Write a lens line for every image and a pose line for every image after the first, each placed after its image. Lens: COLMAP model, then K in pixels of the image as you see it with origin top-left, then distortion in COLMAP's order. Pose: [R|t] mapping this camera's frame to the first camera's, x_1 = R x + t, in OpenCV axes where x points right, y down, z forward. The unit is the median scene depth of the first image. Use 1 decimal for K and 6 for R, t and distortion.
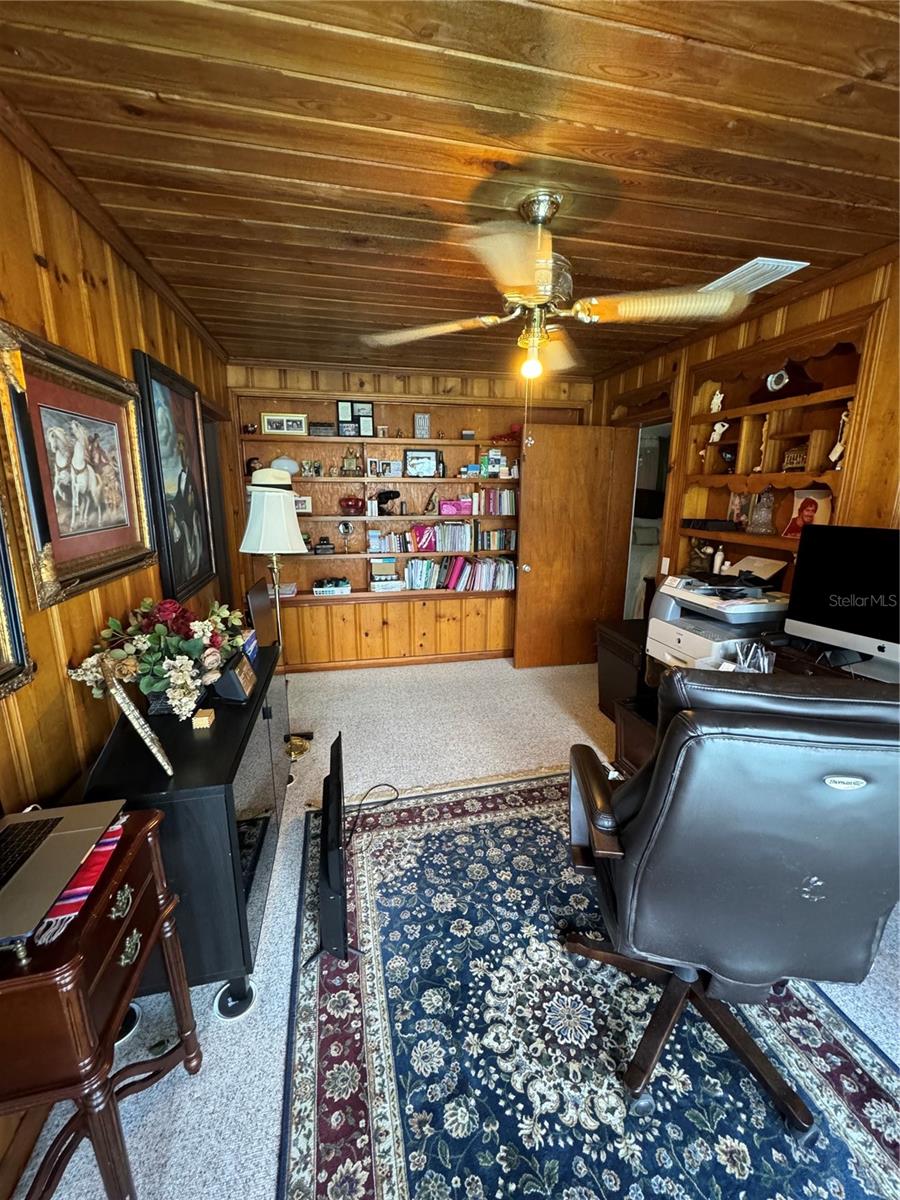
lens RADIAL K [[479.2, 0, 449.7], [0, 479.2, 595.8], [0, 0, 1]] dist [0.002817, 0.000214]
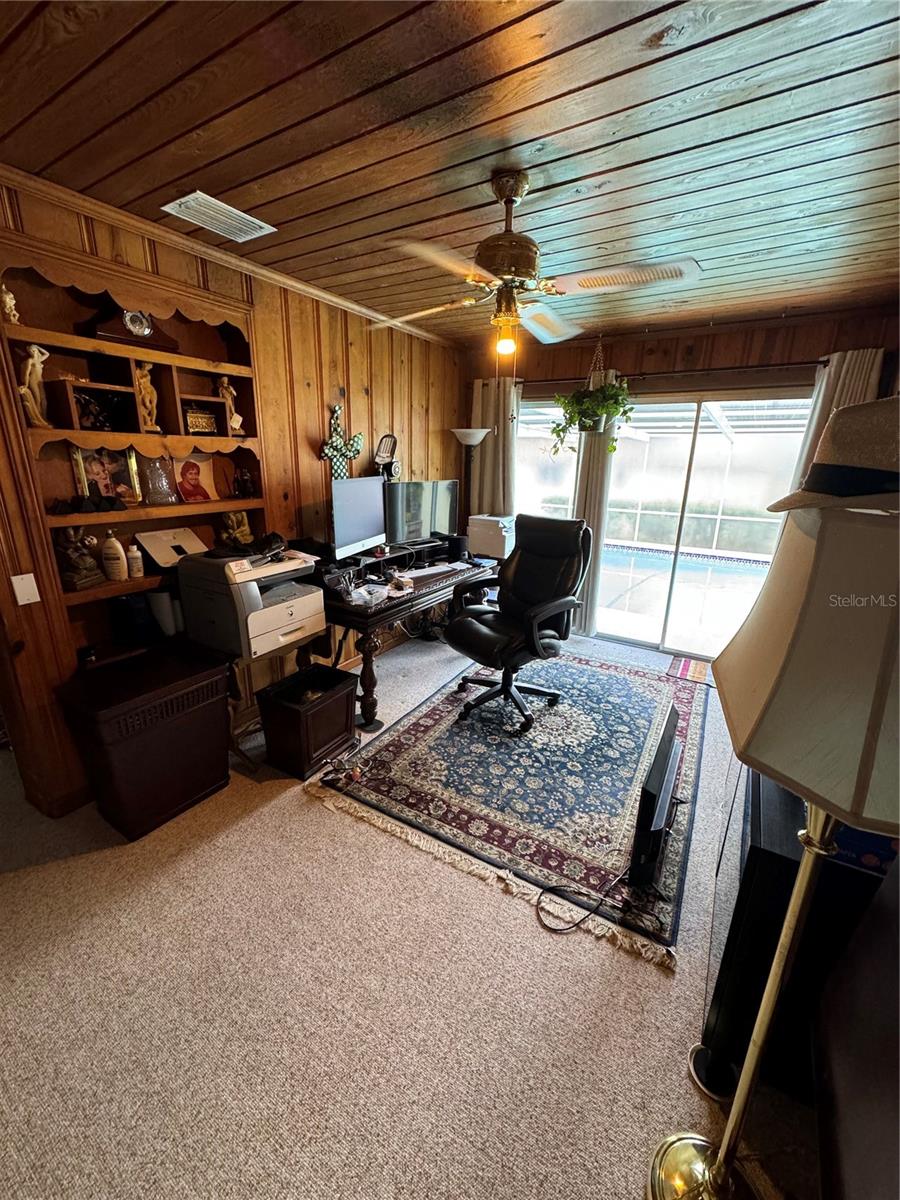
lens RADIAL K [[479.2, 0, 449.2], [0, 479.2, 599.2], [0, 0, 1]] dist [0.002817, 0.000214]
pose [[-0.717980, -0.217859, 0.661092, -0.462447], [0.131877, 0.889980, 0.436514, -0.373692], [-0.683457, 0.400591, -0.610257, 1.612827]]
